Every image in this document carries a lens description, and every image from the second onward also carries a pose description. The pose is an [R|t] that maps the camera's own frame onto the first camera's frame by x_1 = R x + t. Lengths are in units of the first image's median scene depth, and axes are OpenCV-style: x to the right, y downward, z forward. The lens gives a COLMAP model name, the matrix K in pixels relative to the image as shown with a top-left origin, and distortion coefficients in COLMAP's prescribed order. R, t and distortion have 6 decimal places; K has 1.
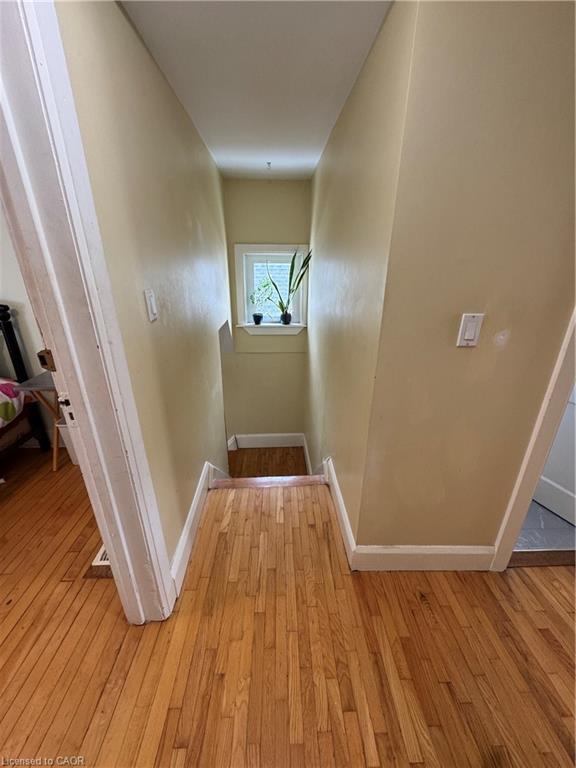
lens RADIAL K [[306.0, 0, 288.6], [0, 306.0, 384.3], [0, 0, 1]] dist [-0.002975, 0.000421]
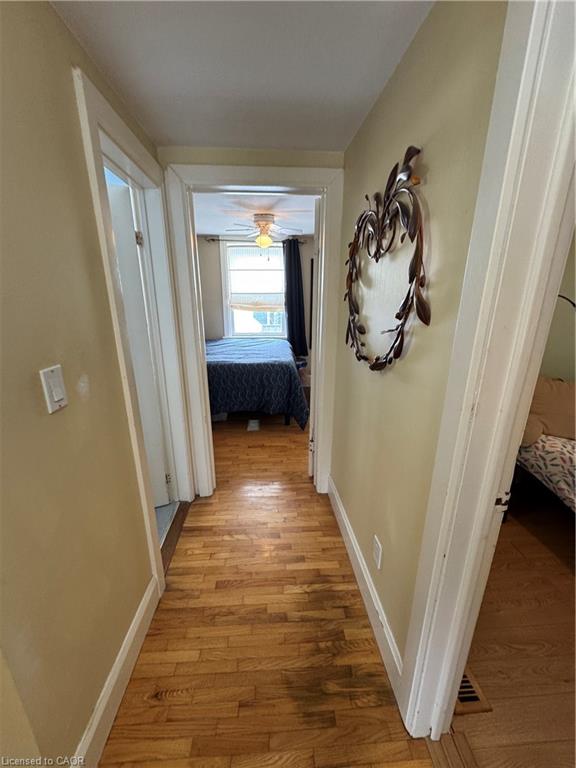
lens RADIAL K [[306.0, 0, 285.0], [0, 306.0, 385.1], [0, 0, 1]] dist [-0.002975, 0.000421]
pose [[-0.019591, -0.296207, 0.954923, -0.107416], [0.369045, 0.885518, 0.282249, -0.154483], [-0.929205, 0.357939, 0.091965, 0.331630]]
